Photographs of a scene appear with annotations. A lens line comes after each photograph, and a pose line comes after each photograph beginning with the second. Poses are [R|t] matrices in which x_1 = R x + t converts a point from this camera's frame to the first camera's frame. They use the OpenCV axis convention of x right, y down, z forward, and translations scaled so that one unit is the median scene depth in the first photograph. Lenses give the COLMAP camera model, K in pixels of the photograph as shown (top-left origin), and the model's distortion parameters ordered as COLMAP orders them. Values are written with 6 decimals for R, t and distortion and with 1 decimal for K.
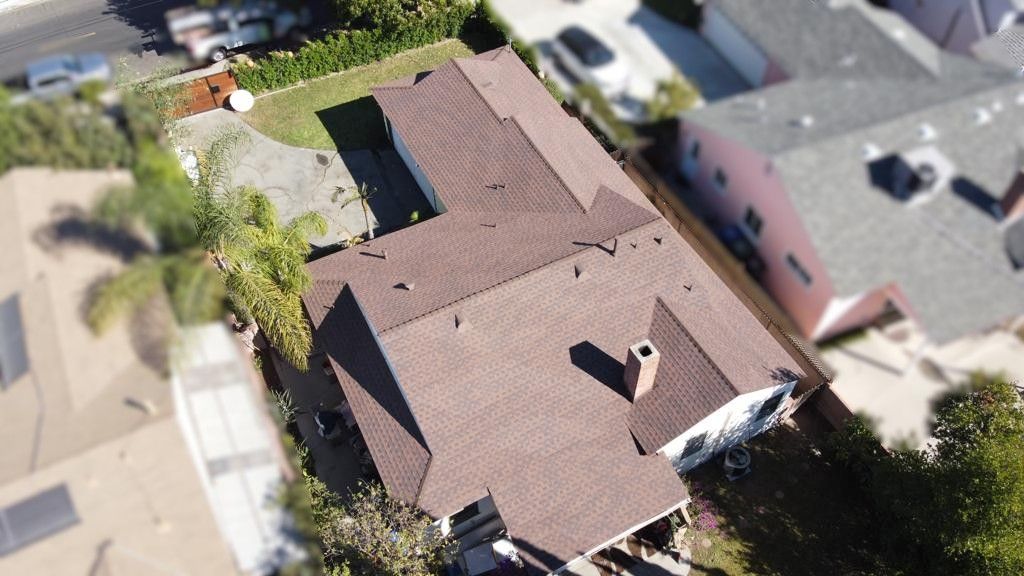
lens RADIAL K [[755.7, 0, 512.0], [0, 755.7, 288.0], [0, 0, 1]] dist [0.264315, -0.638841]
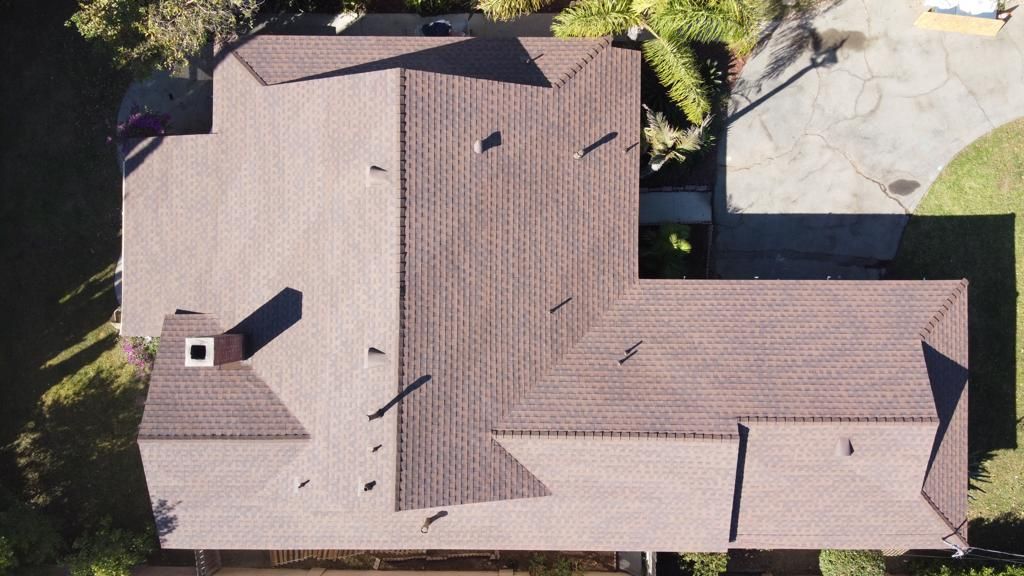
lens RADIAL K [[752.9, 0, 519.1], [0, 752.9, 281.4], [0, 0, 1]] dist [0.148039, -0.246707]
pose [[-0.464637, 0.885396, -0.013698, -0.027305], [-0.686733, -0.350530, 0.636810, -0.557632], [0.559027, 0.305292, 0.770899, 0.508073]]
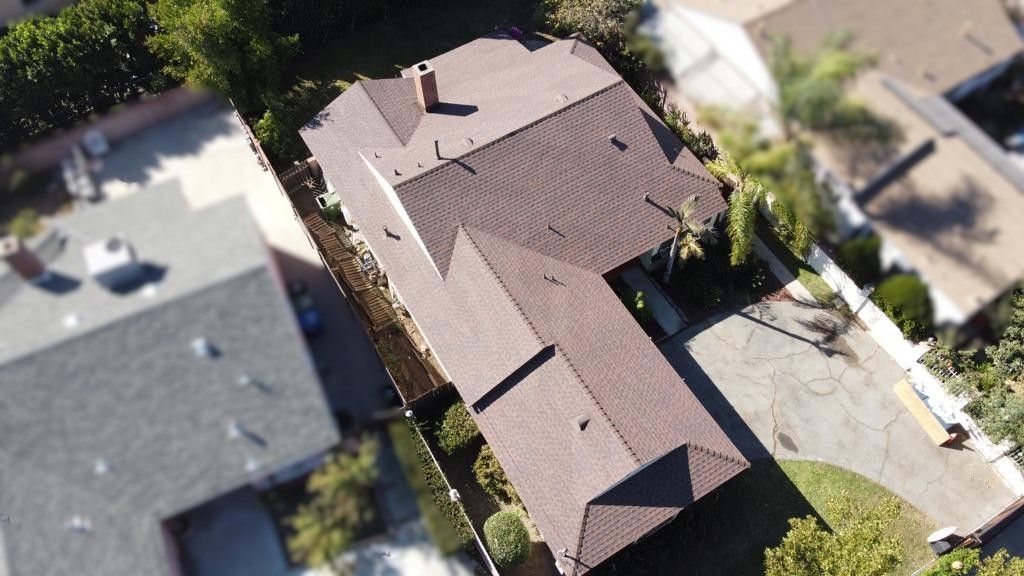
lens RADIAL K [[752.9, 0, 519.1], [0, 752.9, 281.4], [0, 0, 1]] dist [0.148039, -0.246707]
pose [[-0.997707, 0.066161, -0.014253, 0.043298], [-0.037448, -0.364254, 0.930547, -1.210734], [0.056374, 0.928947, 0.365896, 0.786980]]
